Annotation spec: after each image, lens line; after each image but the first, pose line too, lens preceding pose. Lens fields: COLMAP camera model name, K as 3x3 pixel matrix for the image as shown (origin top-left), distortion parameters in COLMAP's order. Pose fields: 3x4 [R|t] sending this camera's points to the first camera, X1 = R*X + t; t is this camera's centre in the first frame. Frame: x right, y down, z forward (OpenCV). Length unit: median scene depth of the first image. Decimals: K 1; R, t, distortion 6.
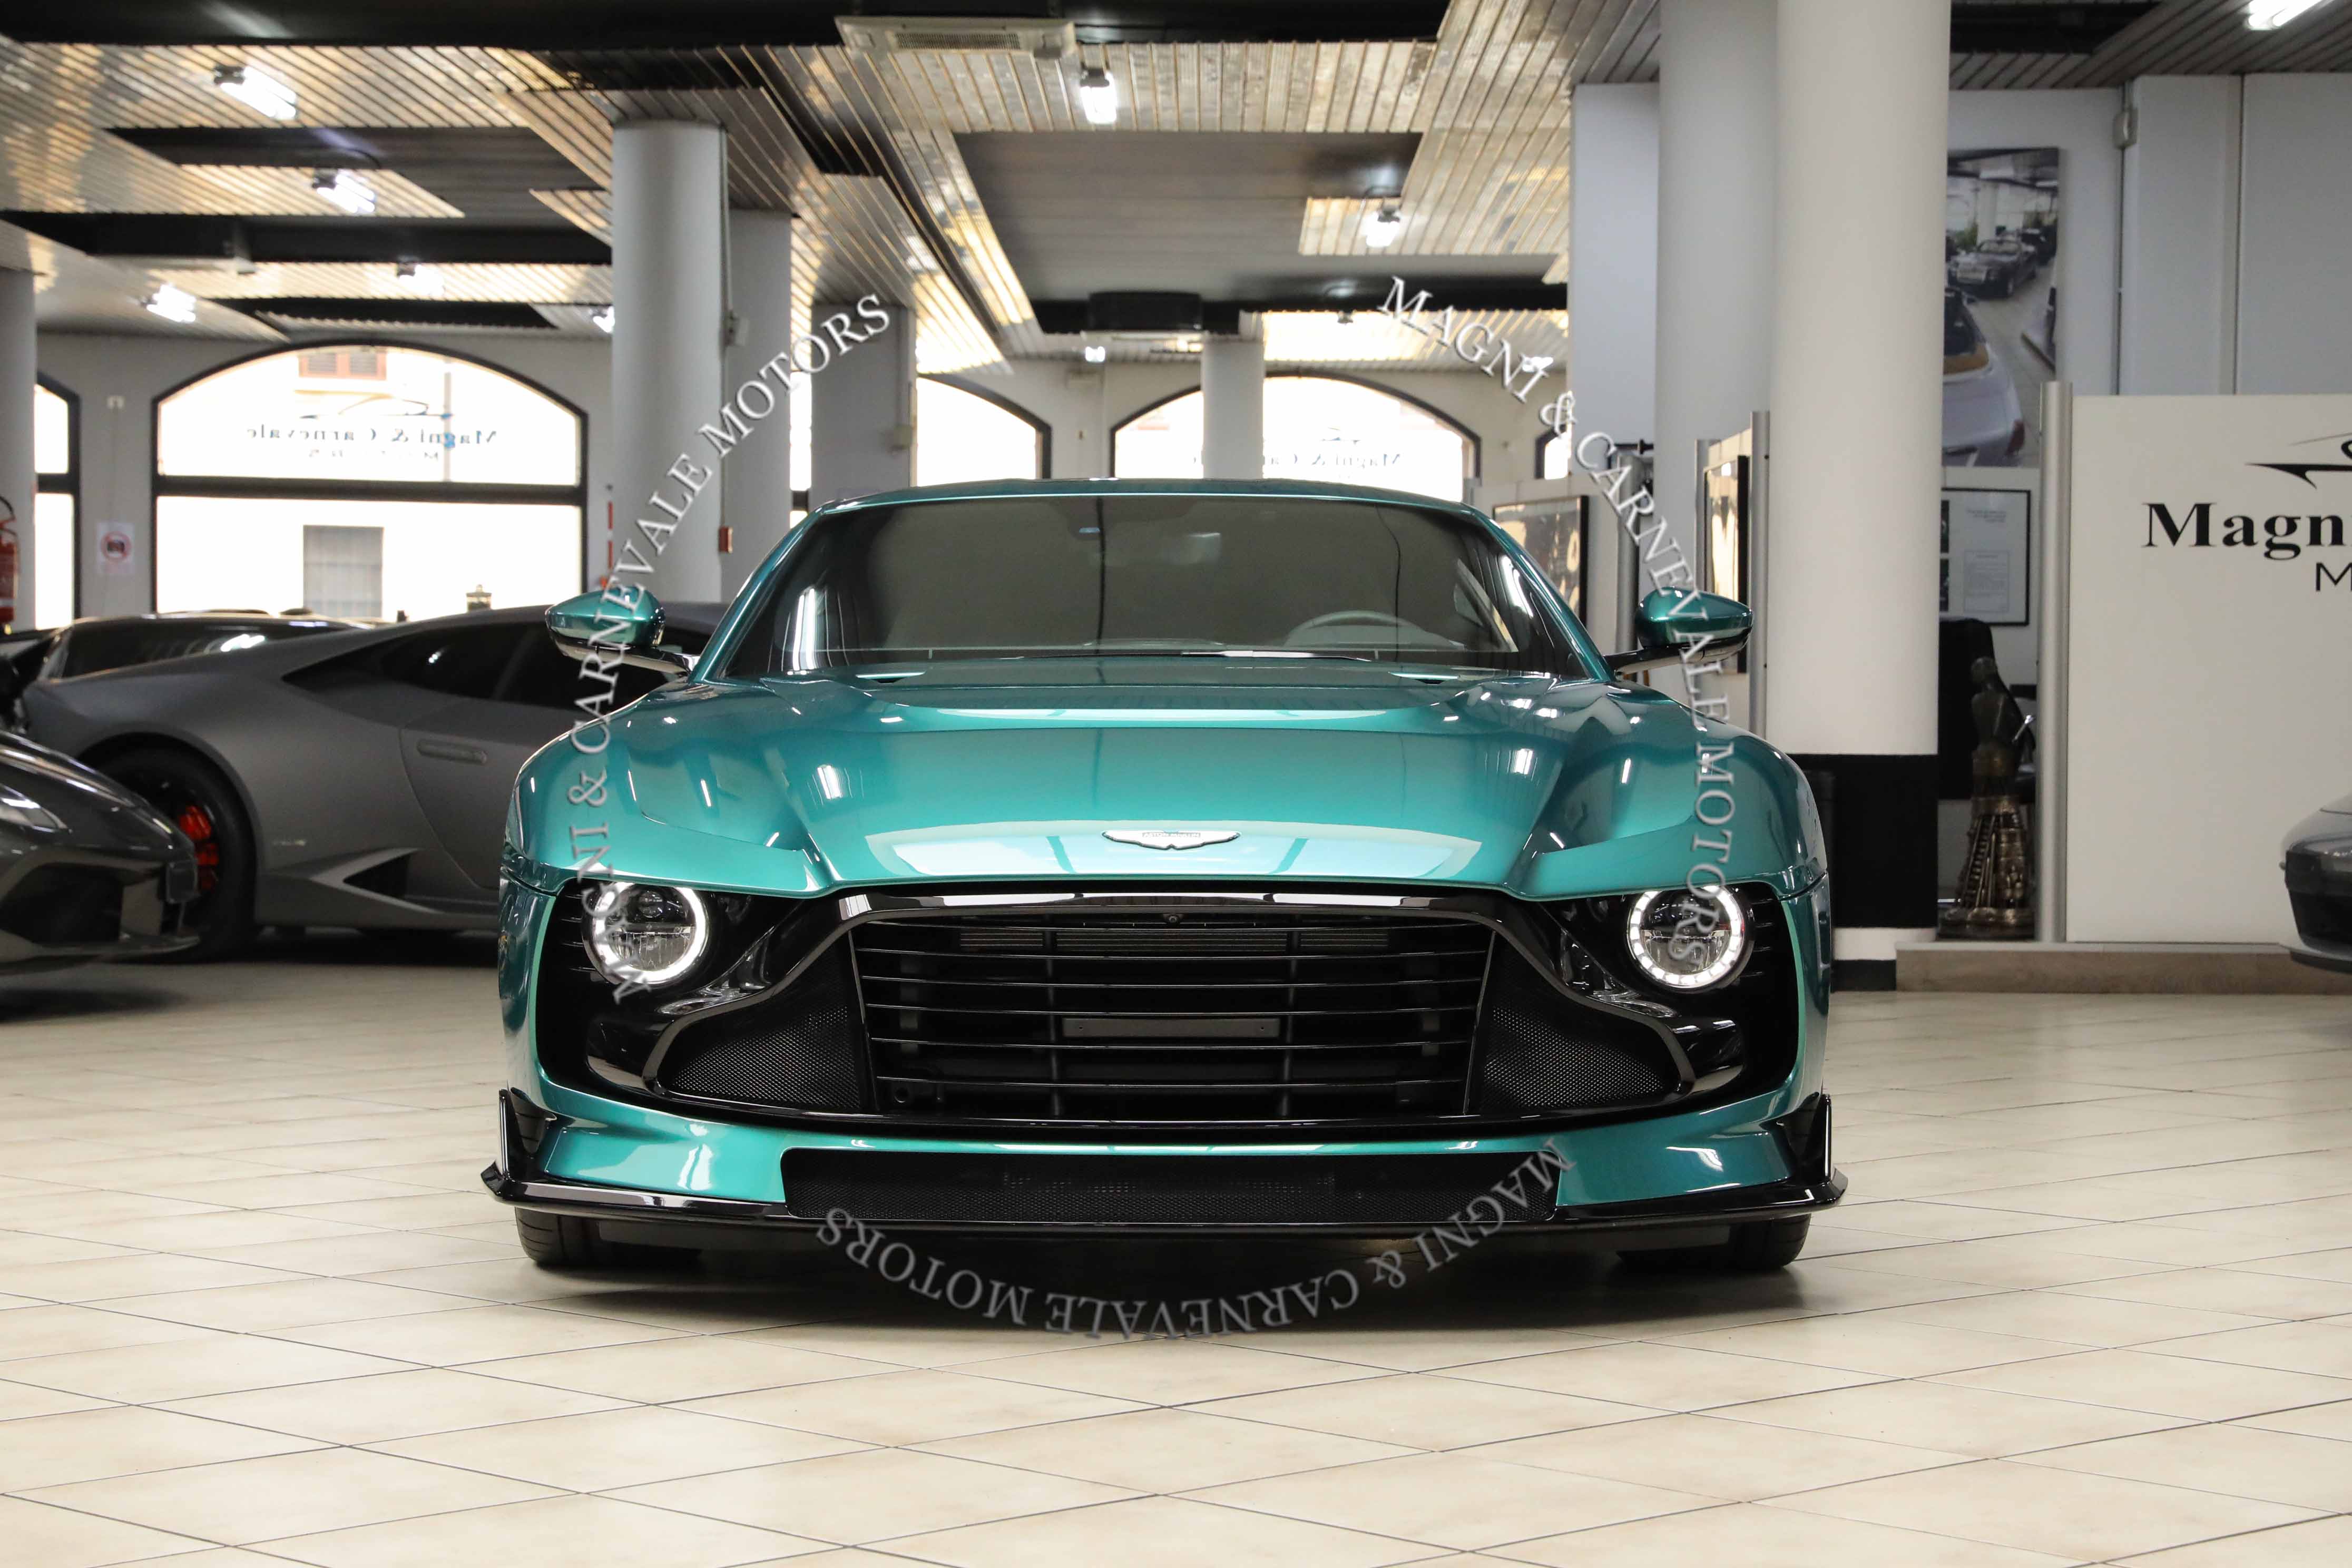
lens RADIAL K [[4665.4, 0, 1096.1], [0, 4665.4, 778.5], [0, 0, 1]] dist [0.233060, -0.081880]
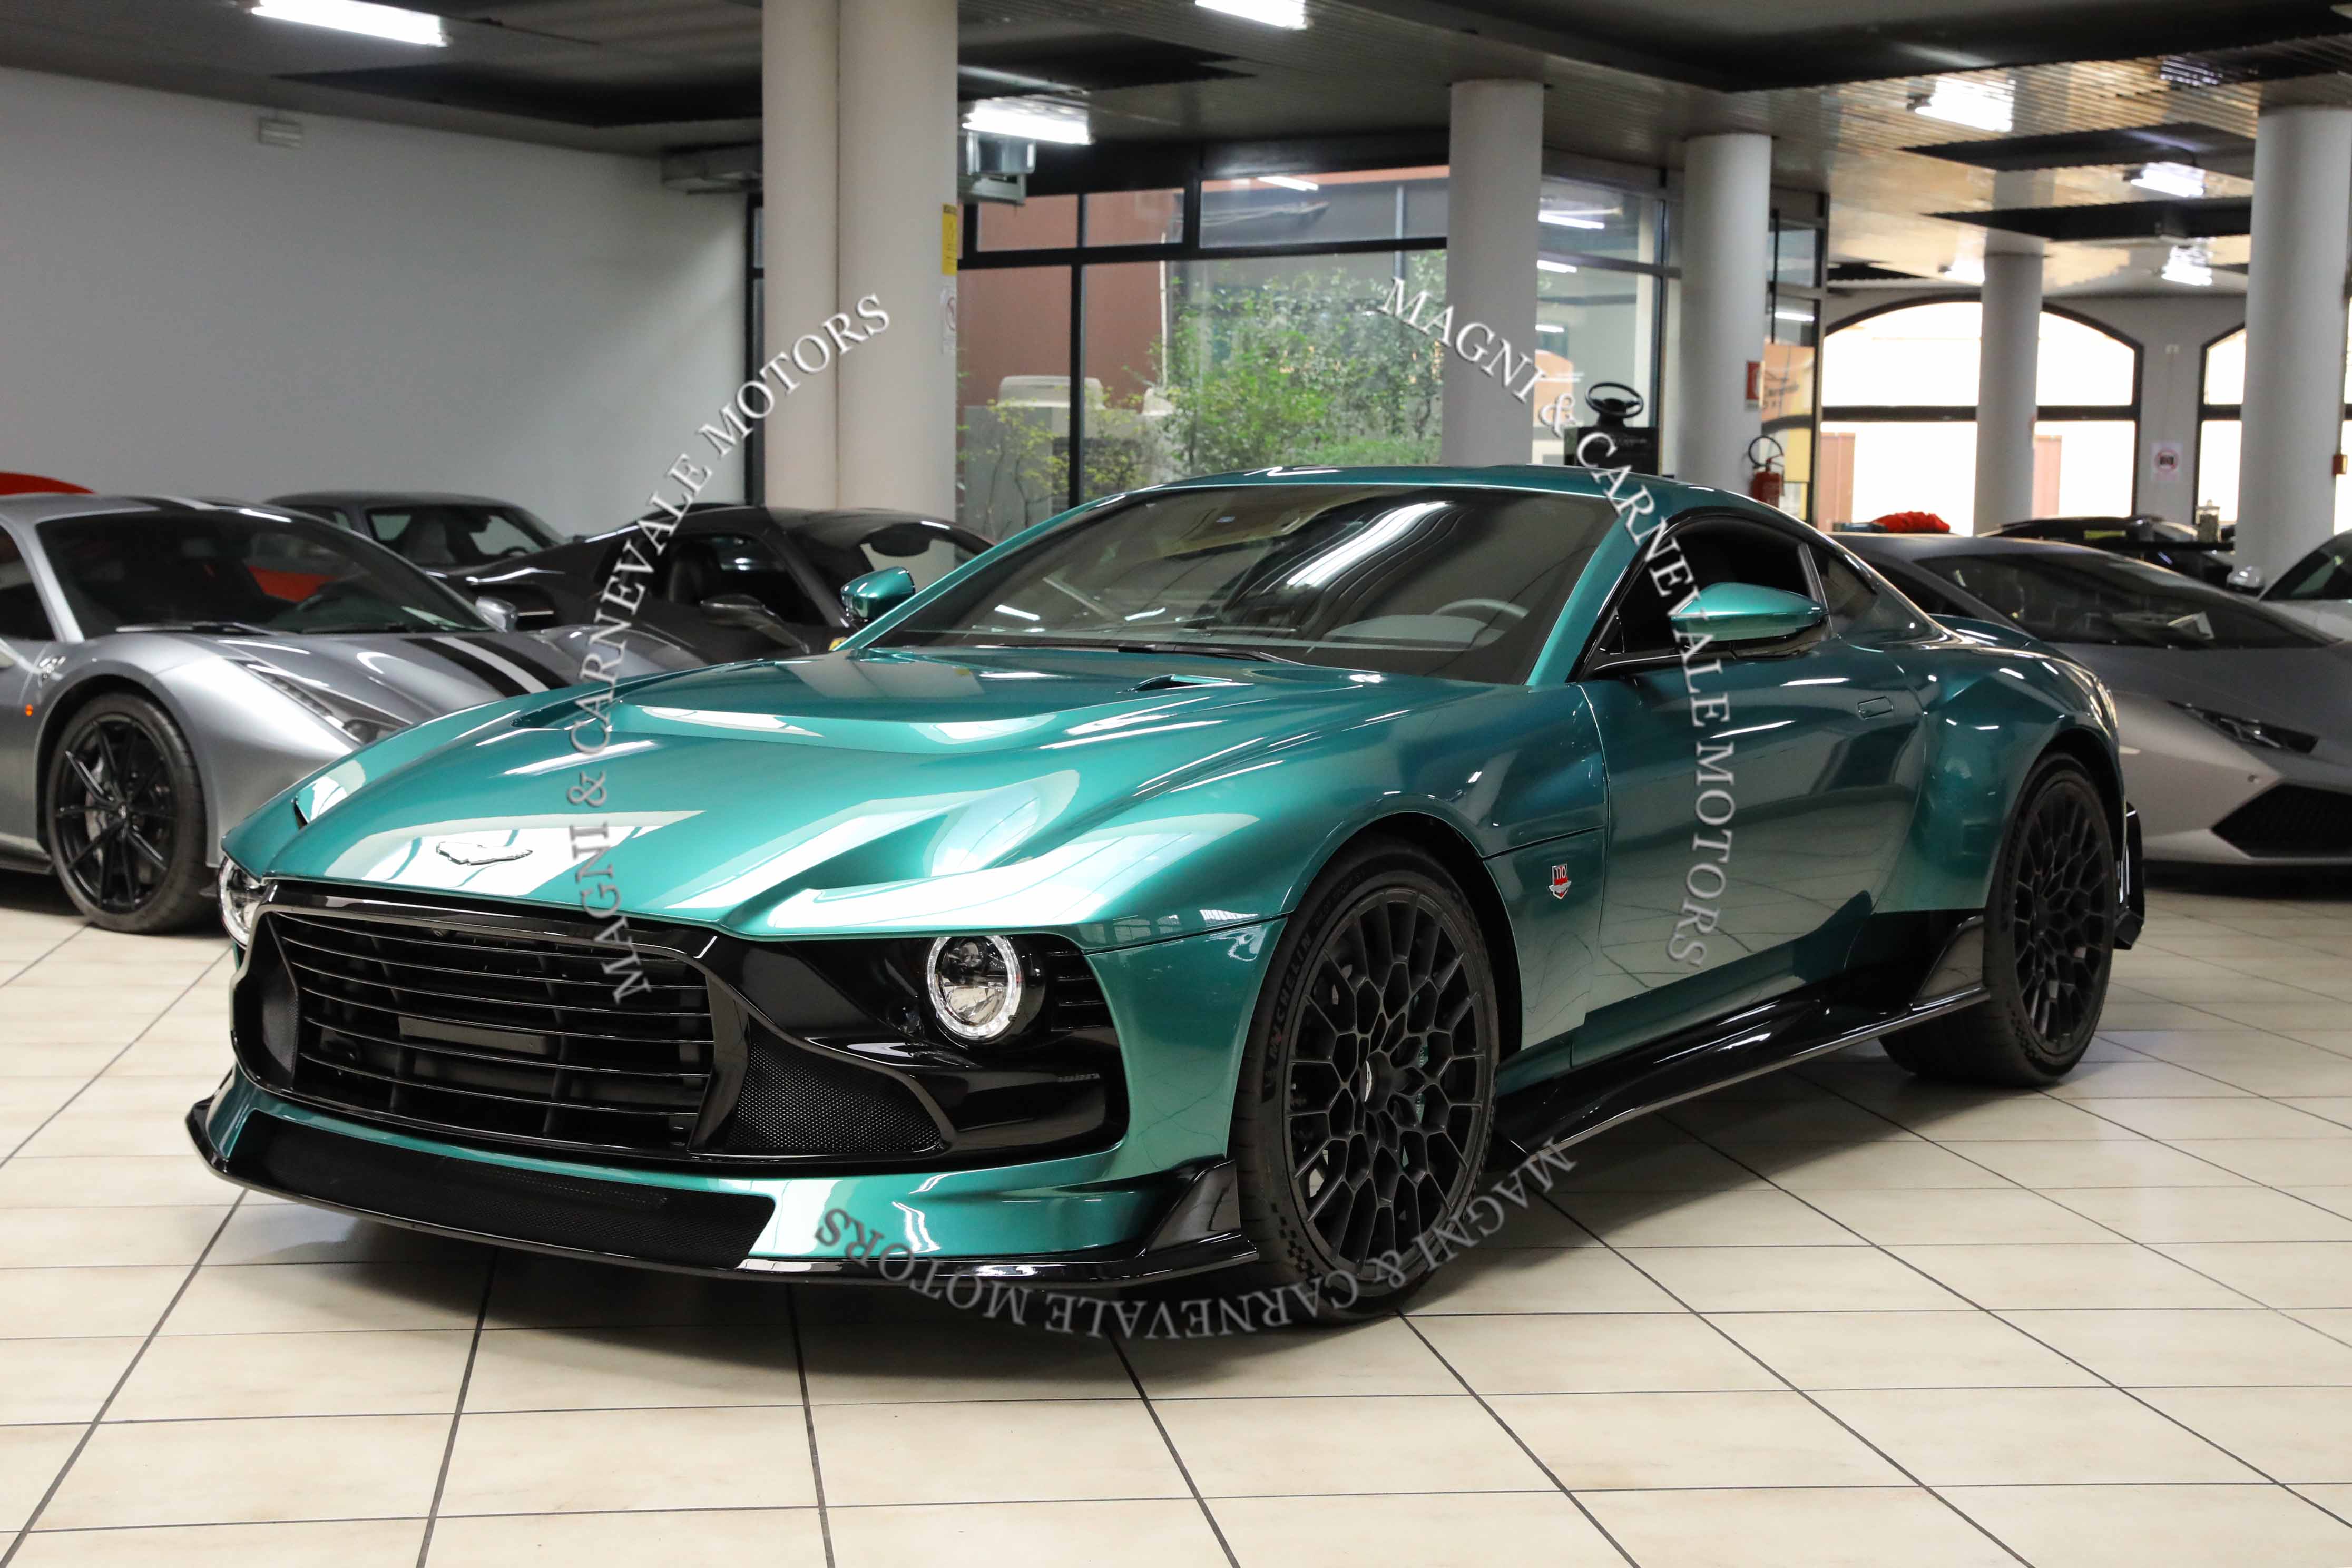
lens RADIAL K [[3313.5, 0, 1176.0], [0, 3313.5, 784.0], [0, 0, 1]] dist [0.026577, 0.575142]
pose [[0.822315, 0.049804, -0.566849, 0.164392], [-0.020289, 0.998095, 0.058261, -0.014298], [0.568671, -0.036408, 0.821759, 0.143437]]
